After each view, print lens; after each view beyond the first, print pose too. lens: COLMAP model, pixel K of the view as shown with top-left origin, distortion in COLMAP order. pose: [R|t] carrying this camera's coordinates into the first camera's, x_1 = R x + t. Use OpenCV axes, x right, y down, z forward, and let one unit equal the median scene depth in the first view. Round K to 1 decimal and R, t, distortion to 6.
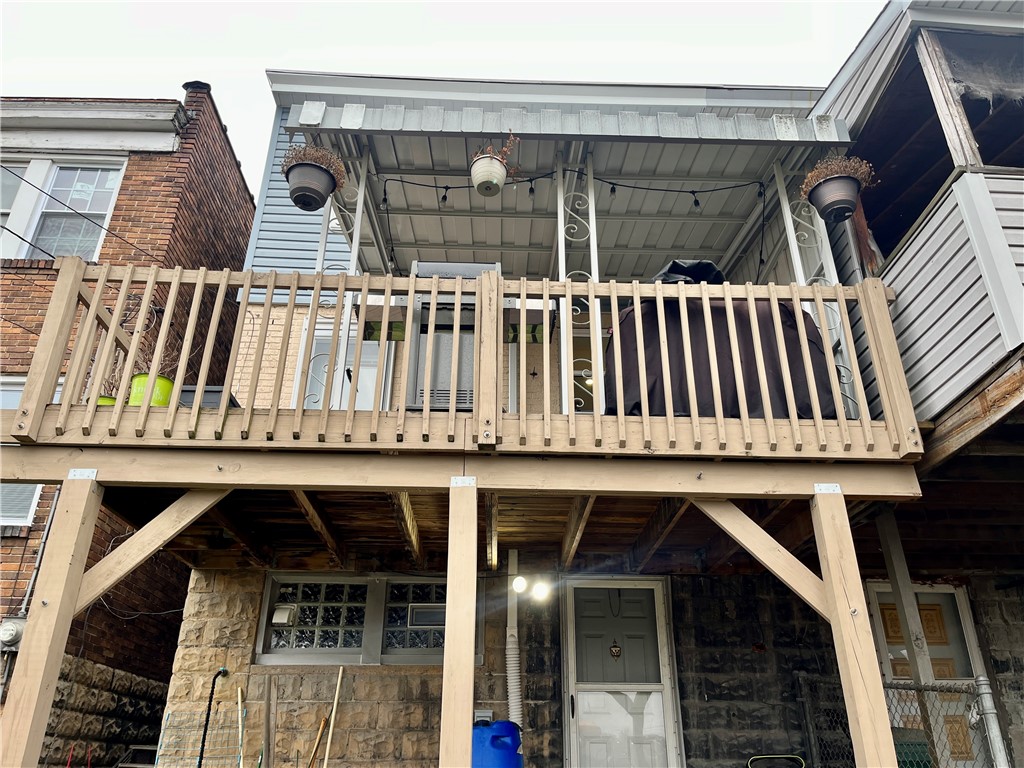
lens RADIAL K [[784.0, 0, 512.3], [0, 784.0, 383.4], [0, 0, 1]] dist [0.027925, -0.018199]
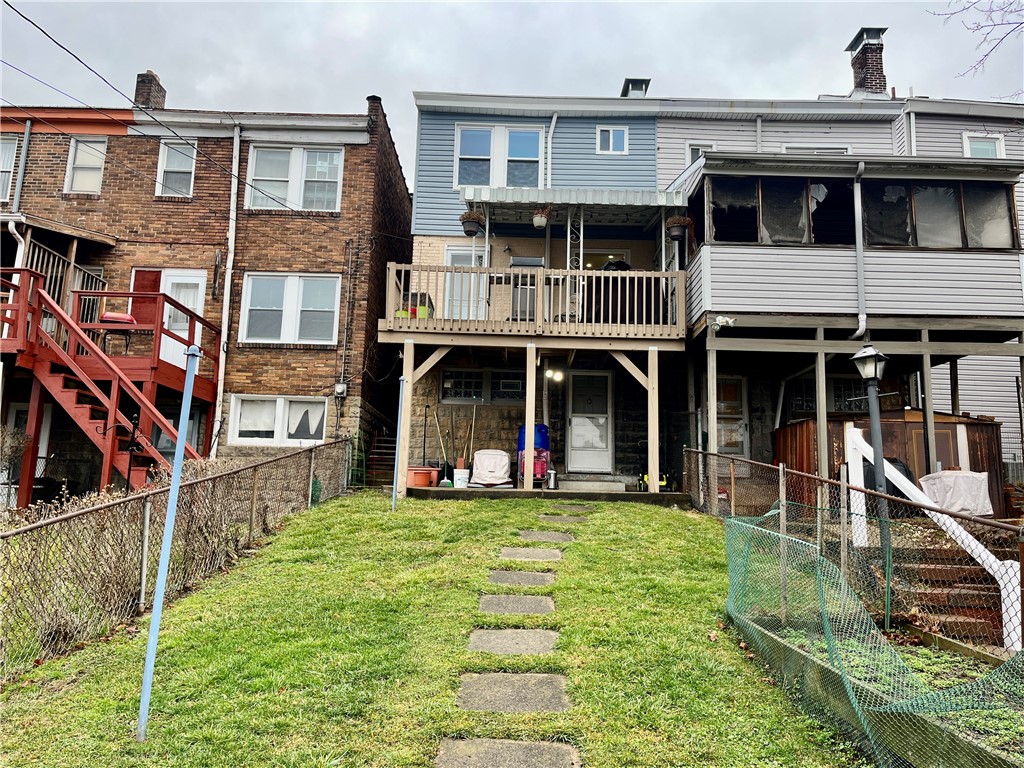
lens RADIAL K [[784.0, 0, 512.8], [0, 784.0, 384.5], [0, 0, 1]] dist [0.027925, -0.018199]
pose [[0.999259, 0.016950, -0.034565, -0.023211], [-0.006189, 0.956910, 0.290319, -0.532671], [0.037997, -0.289890, 0.956305, -1.703133]]
